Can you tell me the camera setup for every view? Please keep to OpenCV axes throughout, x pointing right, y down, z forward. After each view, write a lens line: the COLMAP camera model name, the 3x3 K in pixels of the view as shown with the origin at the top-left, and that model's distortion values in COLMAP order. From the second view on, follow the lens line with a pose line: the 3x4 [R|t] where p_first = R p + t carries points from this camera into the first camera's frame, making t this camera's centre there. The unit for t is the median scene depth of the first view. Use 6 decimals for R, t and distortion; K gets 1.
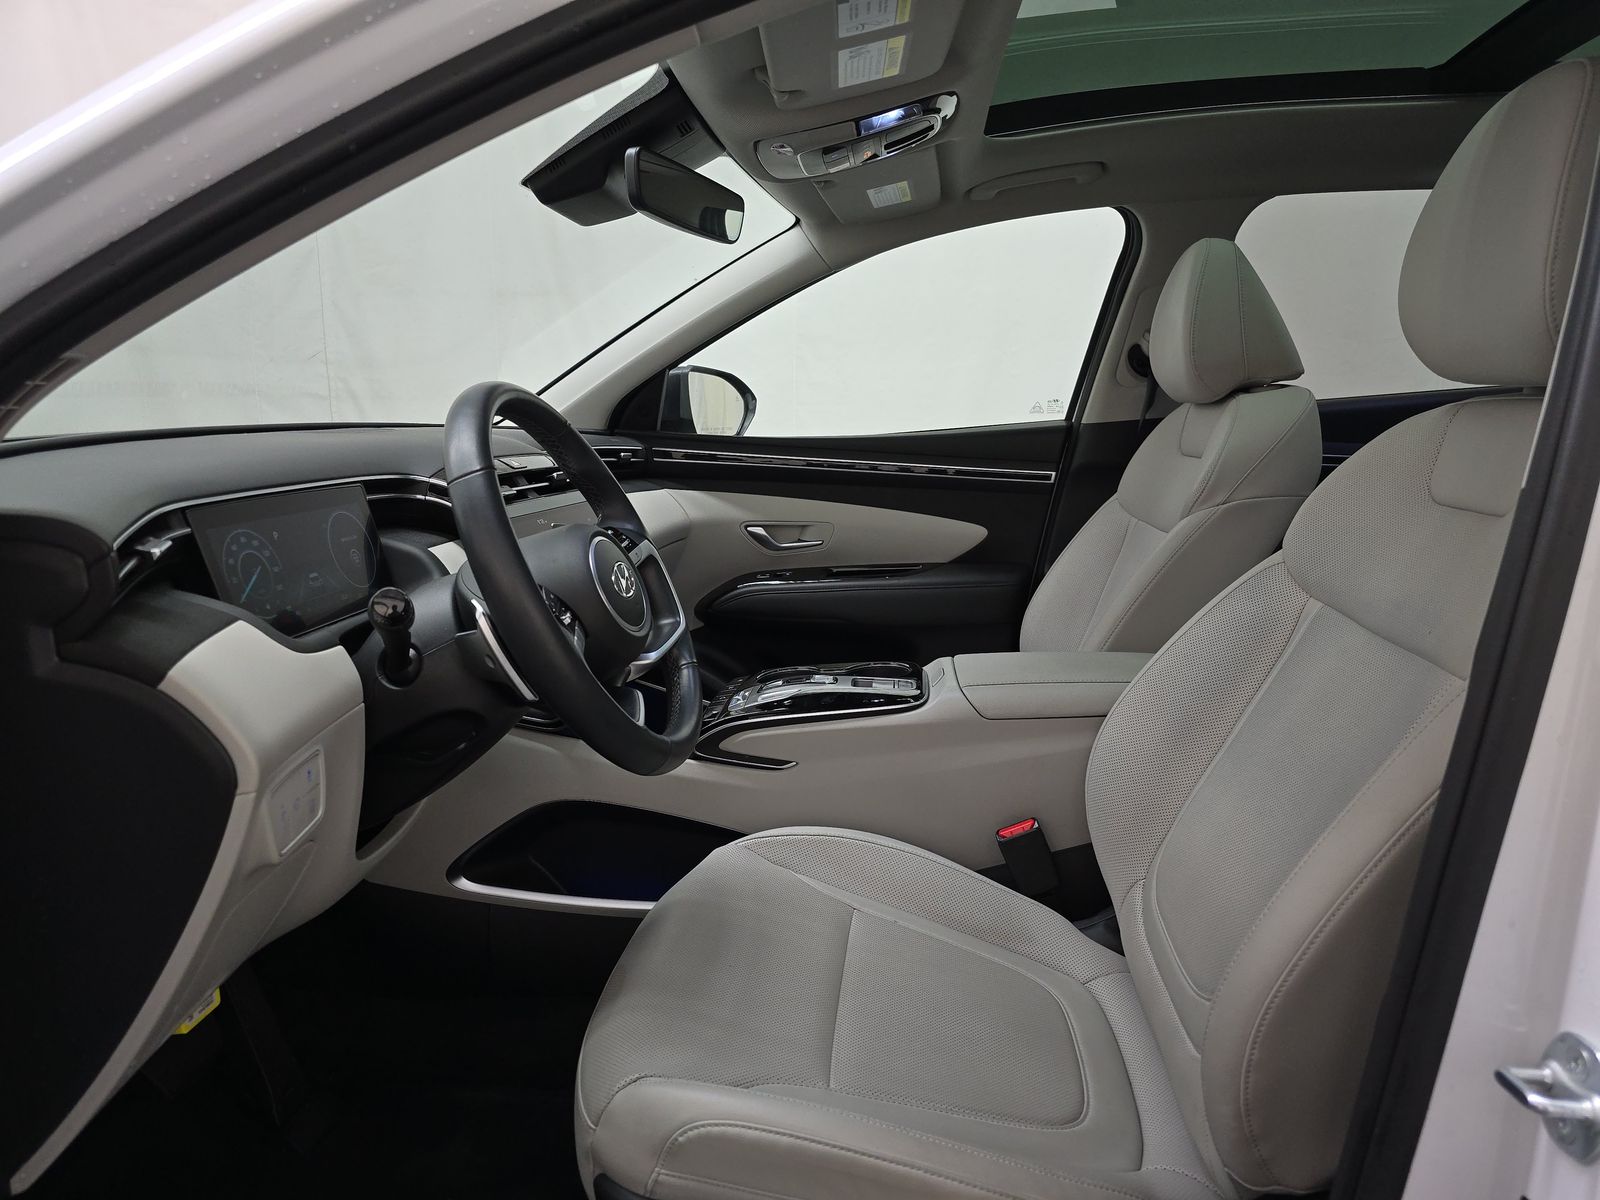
lens RADIAL K [[1084.5, 0, 799.1], [0, 1084.5, 594.5], [0, 0, 1]] dist [0.044450, -0.036621]
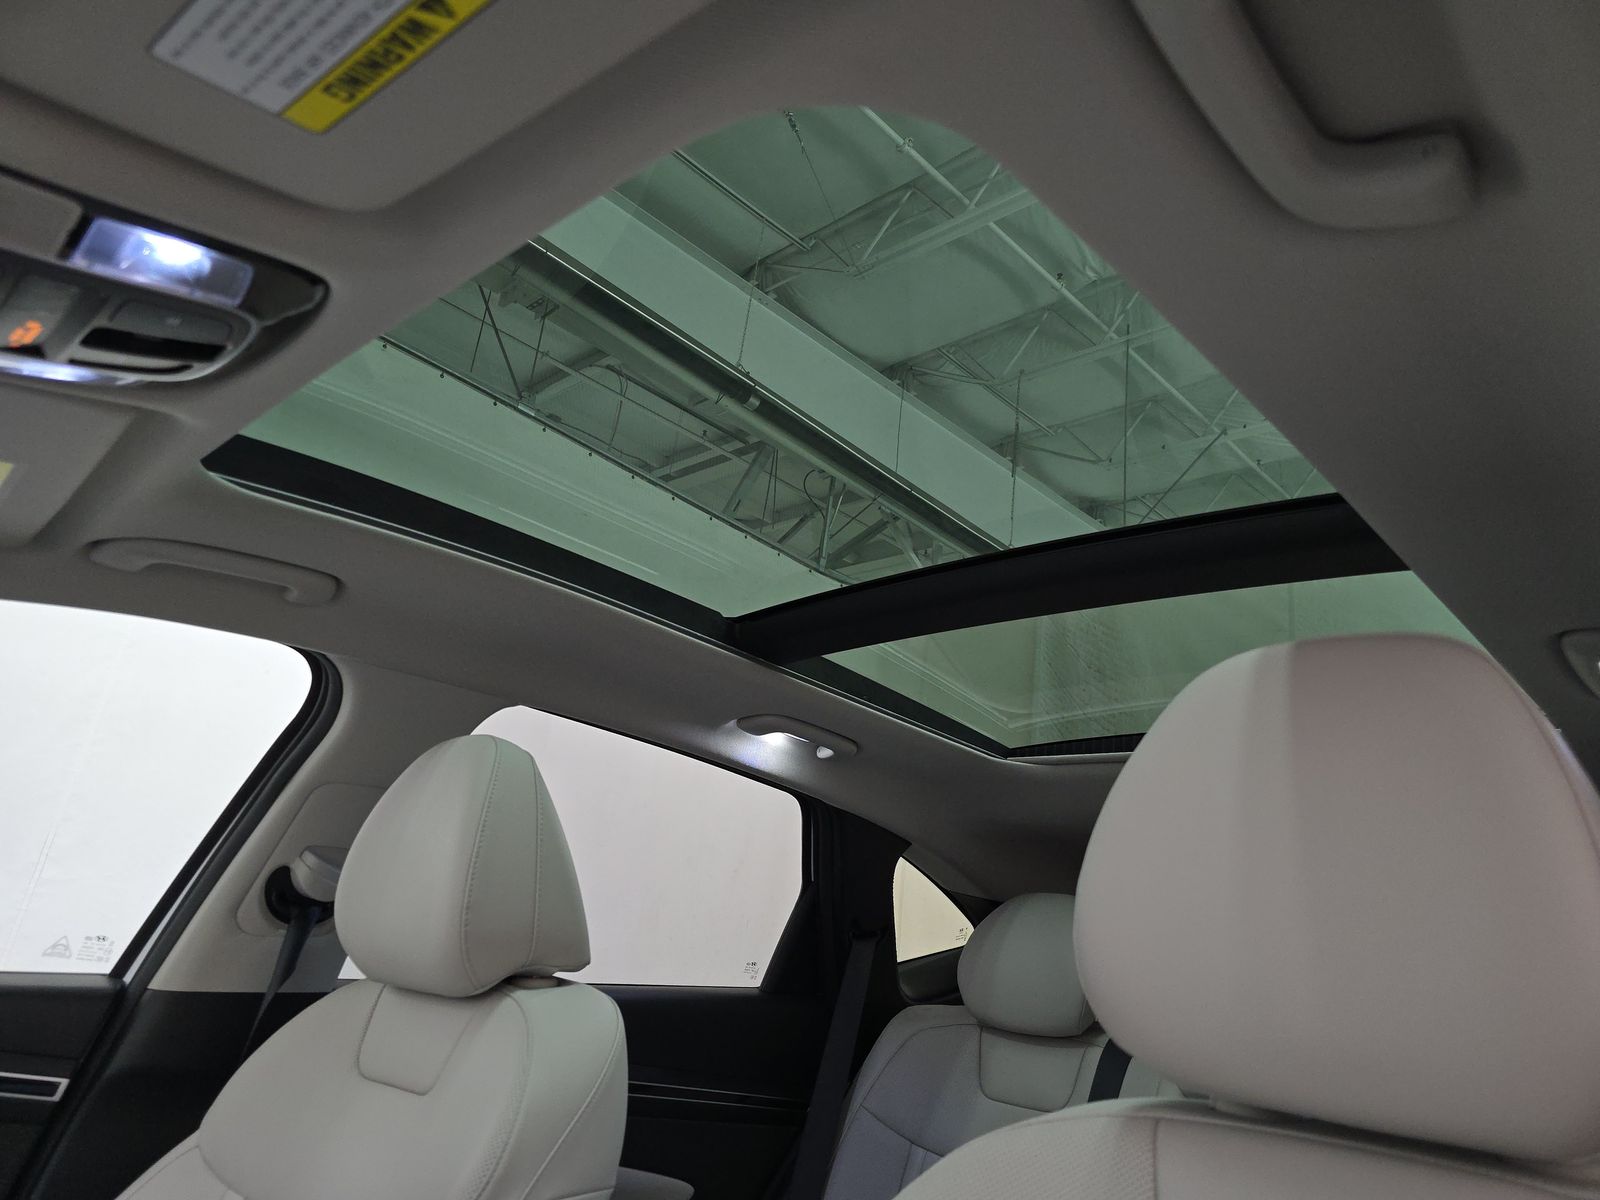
lens RADIAL K [[1084.5, 0, 799.1], [0, 1084.5, 594.5], [0, 0, 1]] dist [0.044450, -0.036621]
pose [[0.603801, 0.348714, 0.716814, -0.015822], [0.012532, 0.894975, -0.445941, -0.086569], [-0.797036, 0.278243, 0.536017, 0.391651]]
